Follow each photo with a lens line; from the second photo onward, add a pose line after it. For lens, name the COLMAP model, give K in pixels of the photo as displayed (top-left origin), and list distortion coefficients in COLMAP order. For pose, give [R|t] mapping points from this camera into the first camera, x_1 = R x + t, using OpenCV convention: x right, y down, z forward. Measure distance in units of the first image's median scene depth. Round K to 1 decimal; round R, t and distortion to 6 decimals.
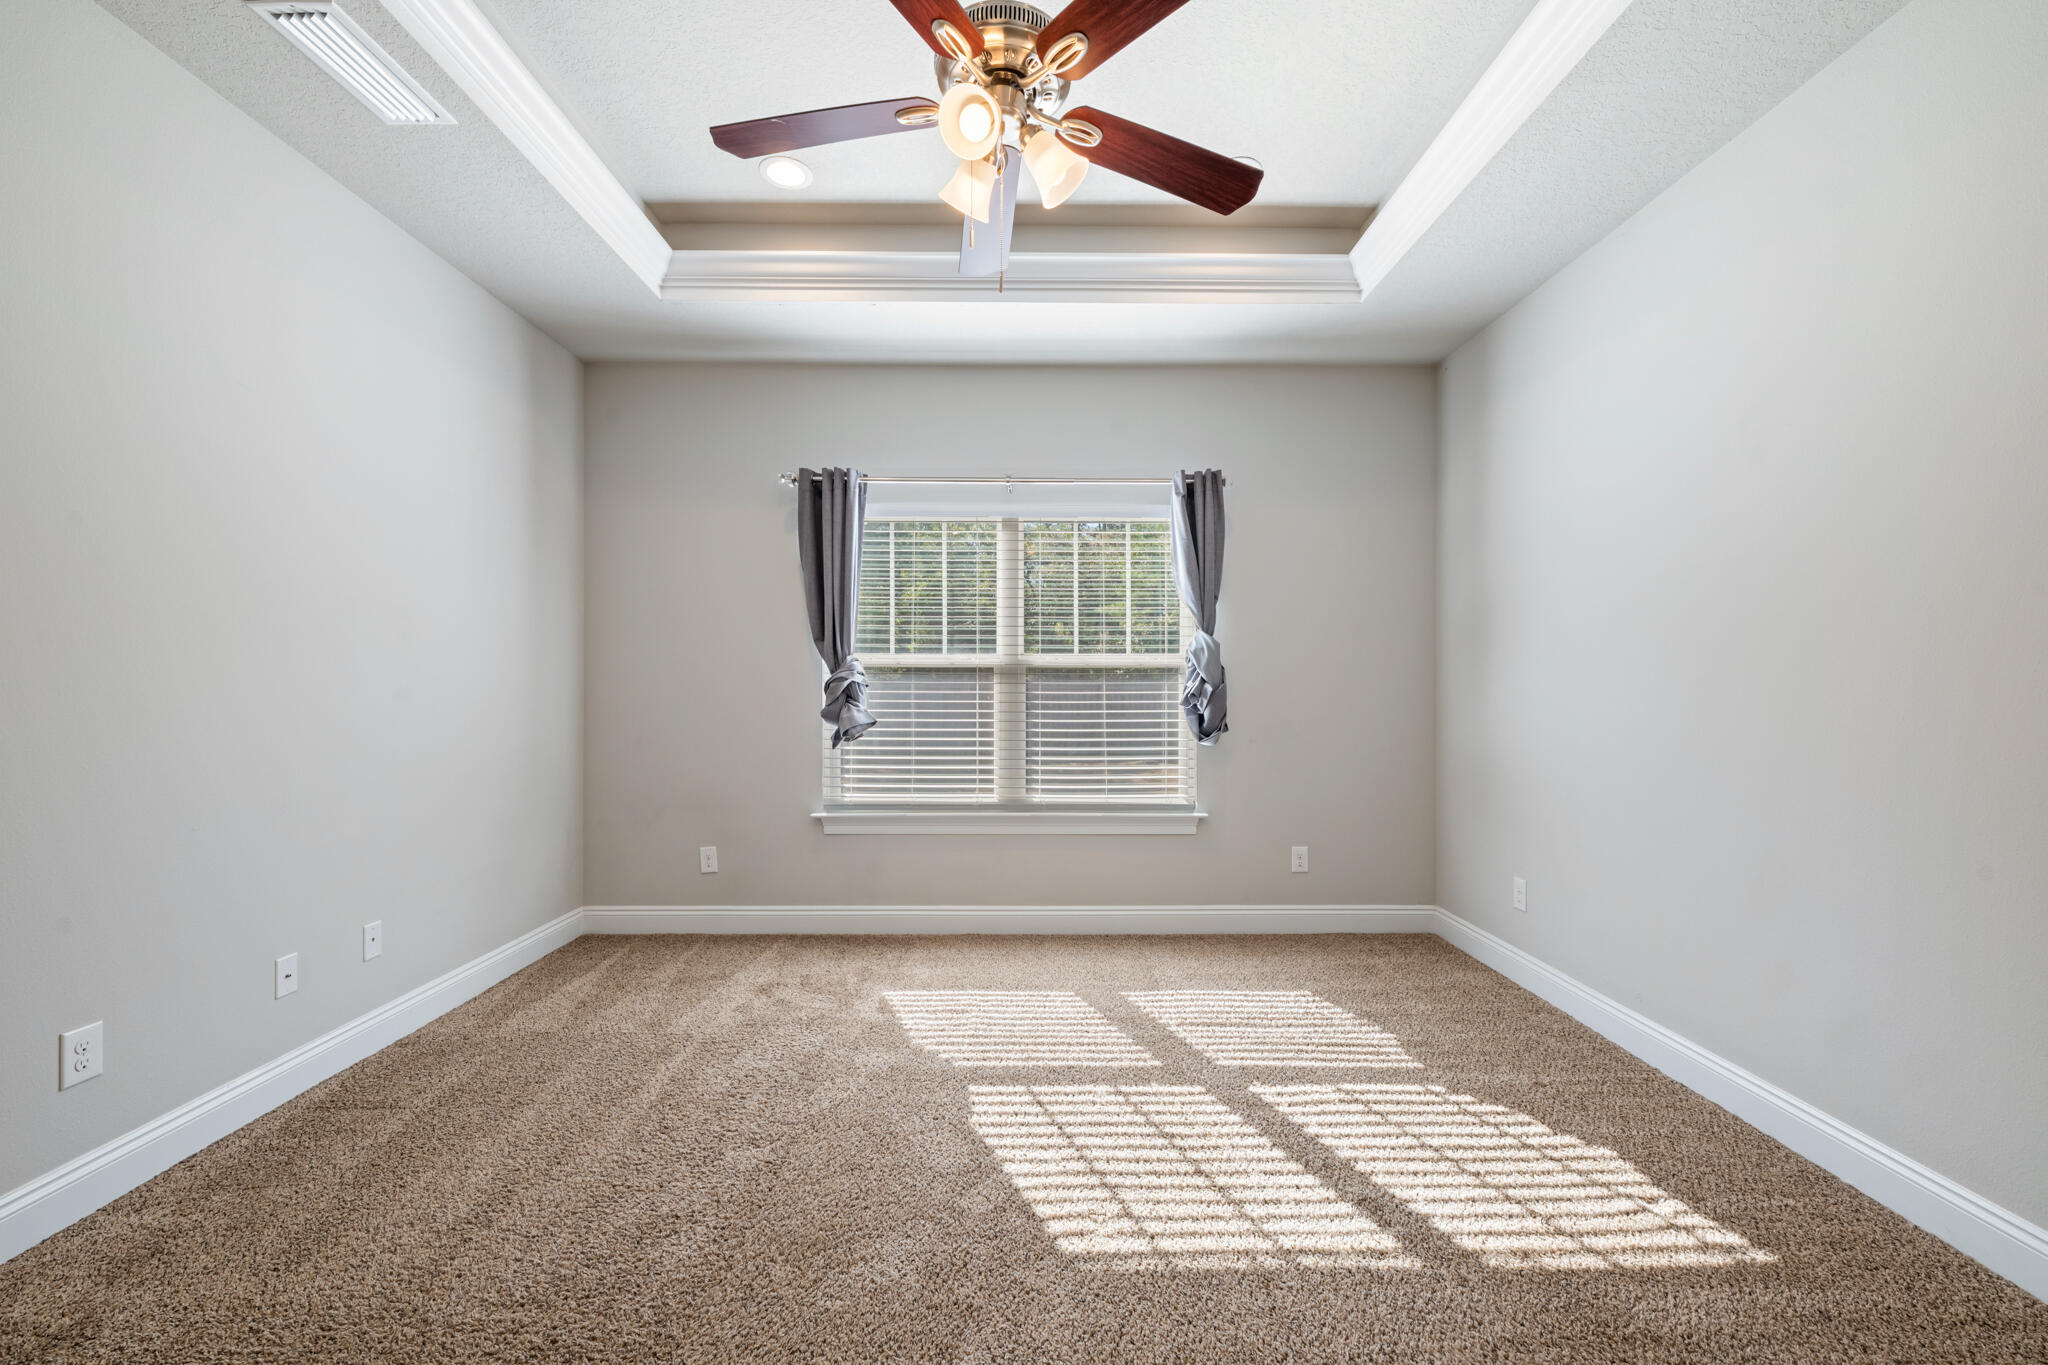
lens RADIAL K [[804.0, 0, 1034.6], [0, 804.0, 683.7], [0, 0, 1]] dist [0.002116, -0.000651]
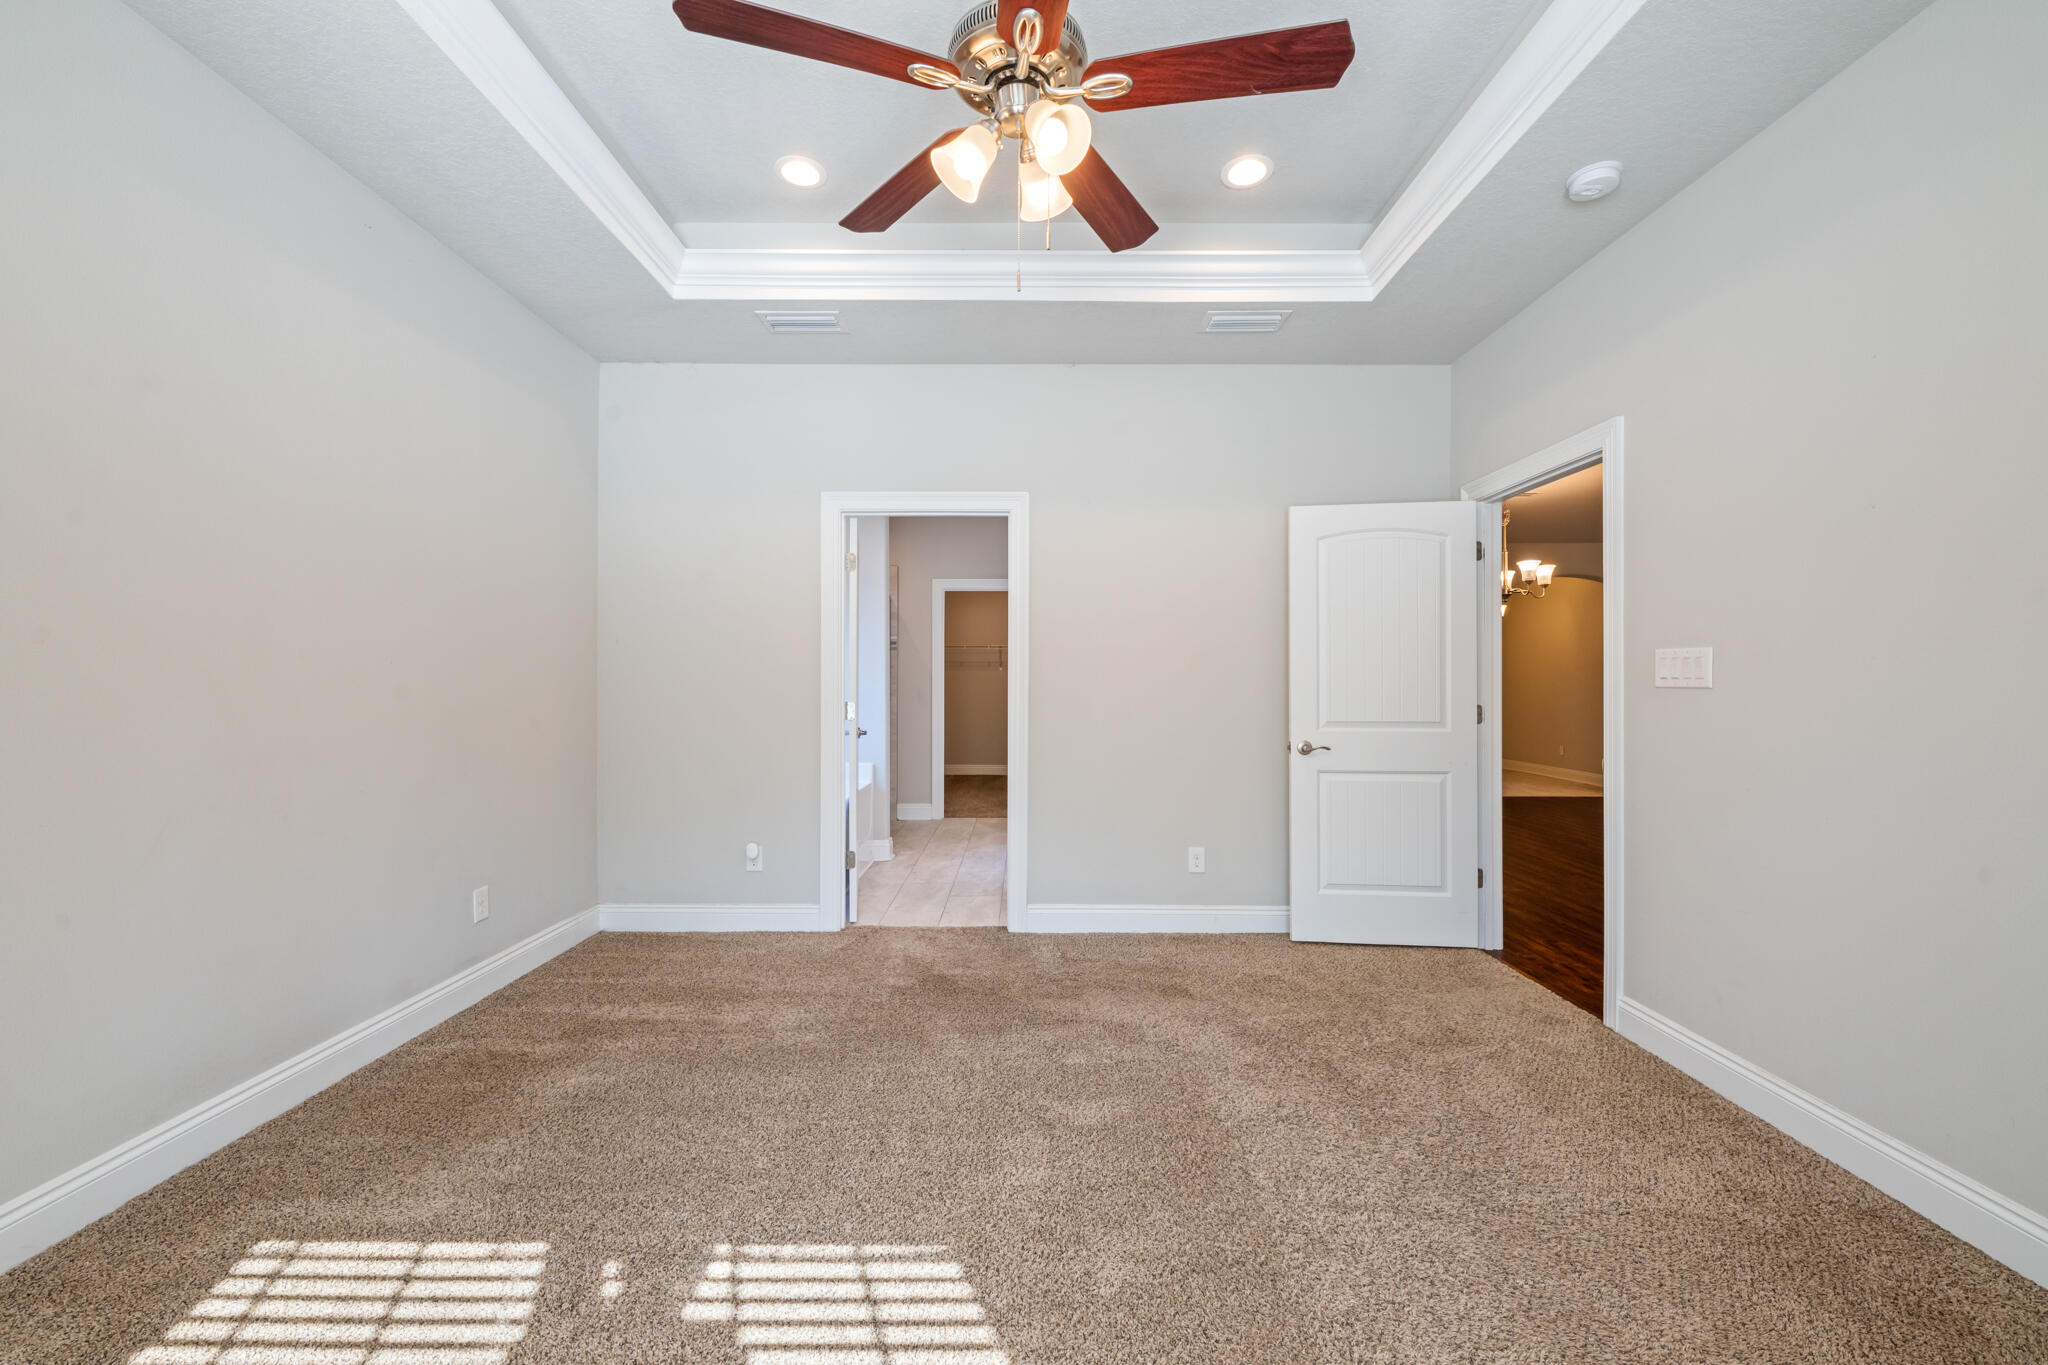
lens RADIAL K [[804.0, 0, 1012.4], [0, 804.0, 688.3], [0, 0, 1]] dist [0.002116, -0.000651]
pose [[-0.999804, -0.004519, 0.019254, -0.030144], [-0.004588, 0.999983, -0.003564, 0.013724], [-0.019238, -0.003651, -0.999808, 1.504222]]
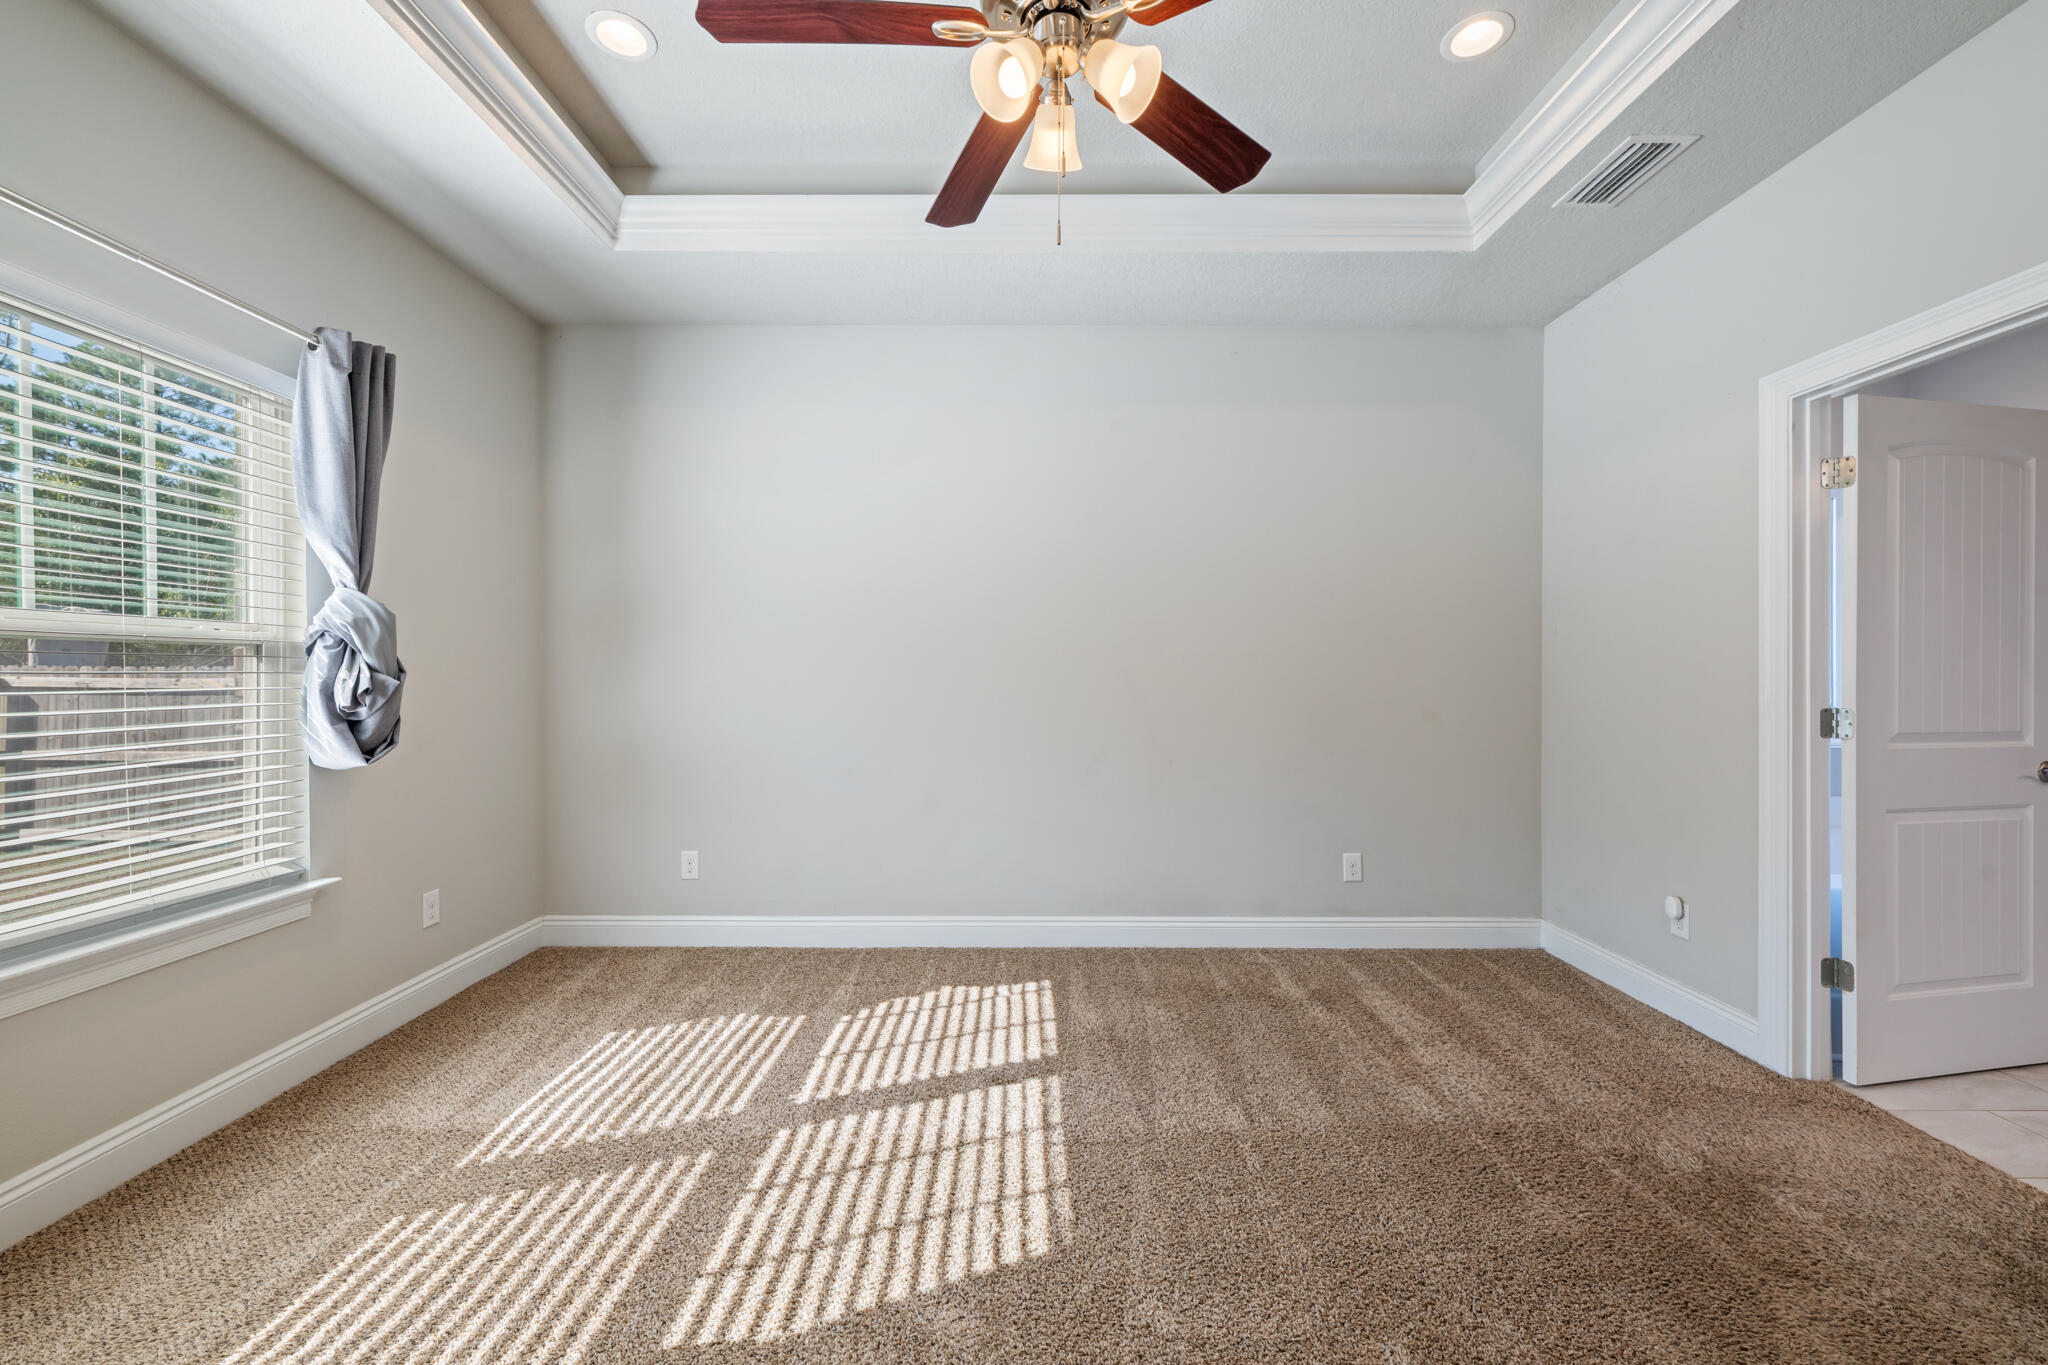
lens RADIAL K [[804.0, 0, 1019.0], [0, 804.0, 676.6], [0, 0, 1]] dist [0.002116, -0.000651]
pose [[0.021201, -0.002094, 0.999773, -0.725055], [-0.002429, 0.999995, 0.002146, -0.001935], [-0.999772, -0.002474, 0.021196, 0.776703]]
